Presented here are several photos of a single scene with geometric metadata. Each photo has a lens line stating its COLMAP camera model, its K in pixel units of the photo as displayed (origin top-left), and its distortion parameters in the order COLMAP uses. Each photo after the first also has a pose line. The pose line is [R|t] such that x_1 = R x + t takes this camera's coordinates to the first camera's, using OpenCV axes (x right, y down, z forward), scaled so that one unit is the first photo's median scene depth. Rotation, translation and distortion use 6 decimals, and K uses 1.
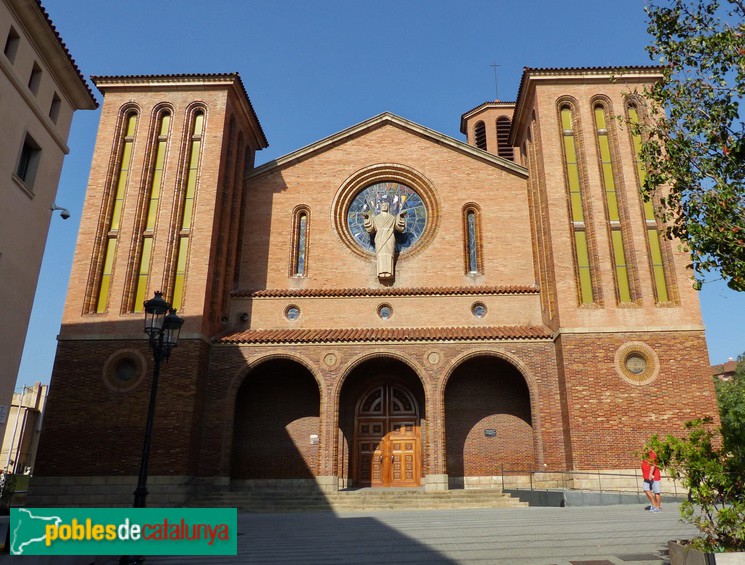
lens RADIAL K [[690.6, 0, 417.3], [0, 690.6, 213.2], [0, 0, 1]] dist [-0.027535, 0.000828]
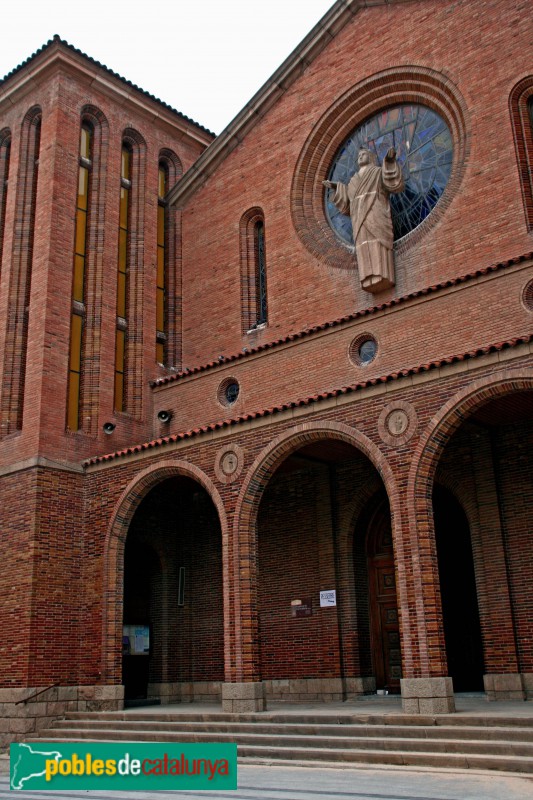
lens RADIAL K [[874.1, 0, 244.8], [0, 874.1, 375.8], [0, 0, 1]] dist [-0.093422, 0.223634]
pose [[0.747256, -0.225335, -0.625166, 0.300875], [0.276069, 0.960998, -0.016399, 0.157604], [0.604478, -0.160335, 0.780320, 0.484756]]
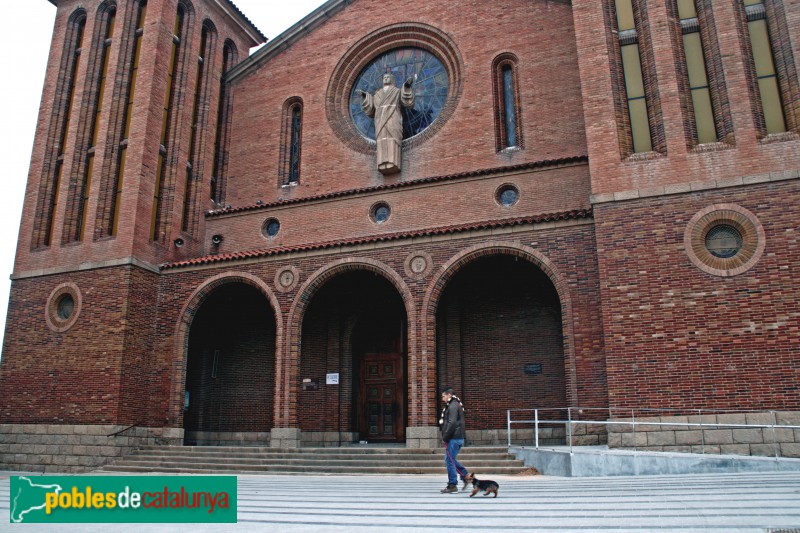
lens RADIAL K [[690.8, 0, 380.9], [0, 690.8, 268.3], [0, 0, 1]] dist [-0.177364, 0.156212]
pose [[0.927596, -0.083357, -0.364166, 0.230796], [0.131120, 0.985420, 0.108425, 0.130141], [0.349818, -0.148324, 0.925001, 0.339911]]
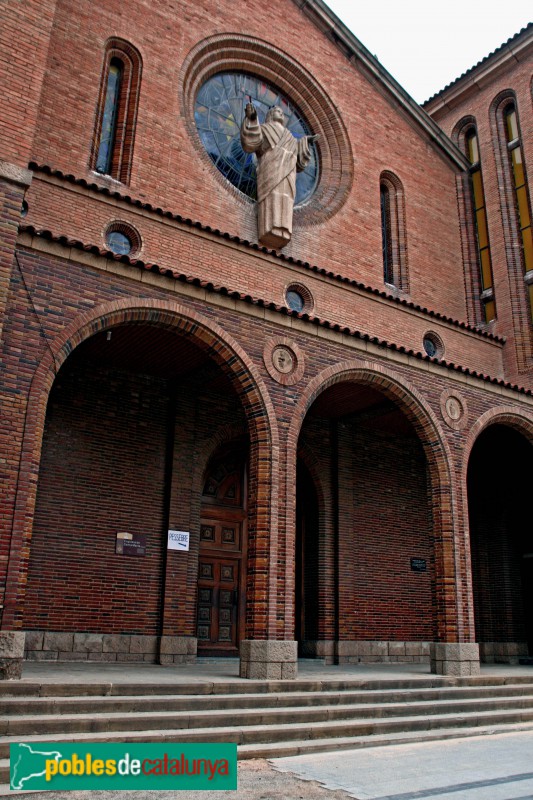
lens RADIAL K [[738.9, 0, 265.8], [0, 738.9, 385.0], [0, 0, 1]] dist [-0.107988, 0.010559]
pose [[0.809498, 0.223110, 0.543079, -0.356366], [-0.259776, 0.965622, -0.009487, 0.226008], [-0.526526, -0.133399, 0.839628, 0.615676]]
